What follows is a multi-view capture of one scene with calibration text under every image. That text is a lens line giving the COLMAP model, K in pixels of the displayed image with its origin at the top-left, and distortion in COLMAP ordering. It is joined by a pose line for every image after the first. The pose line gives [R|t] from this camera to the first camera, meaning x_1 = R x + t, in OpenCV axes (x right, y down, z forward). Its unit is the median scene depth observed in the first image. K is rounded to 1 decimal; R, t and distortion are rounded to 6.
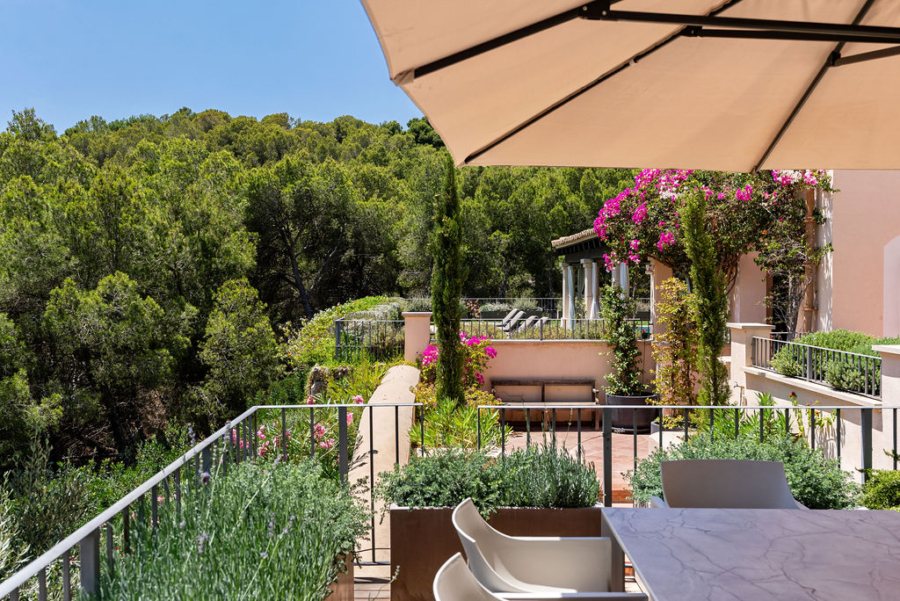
lens RADIAL K [[921.8, 0, 450.5], [0, 921.8, 299.3], [0, 0, 1]] dist [-0.001467, 0.000000]
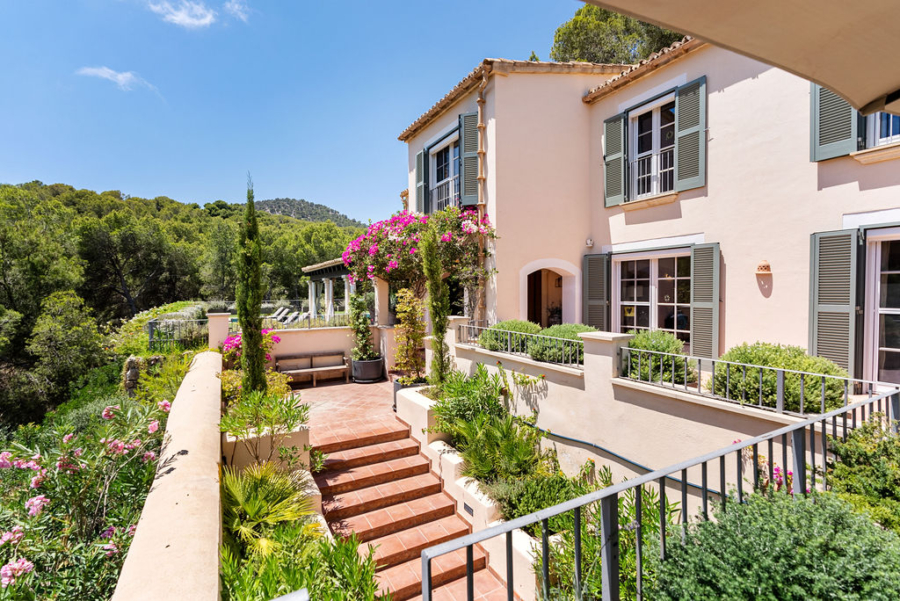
lens RADIAL K [[414.0, 0, 449.7], [0, 414.0, 300.5], [0, 0, 1]] dist [-0.002118, 0.003069]
pose [[0.883470, -0.017275, 0.468169, -0.013690], [0.015047, 0.999851, 0.008499, -0.004395], [-0.468246, -0.000464, 0.883598, 0.187631]]
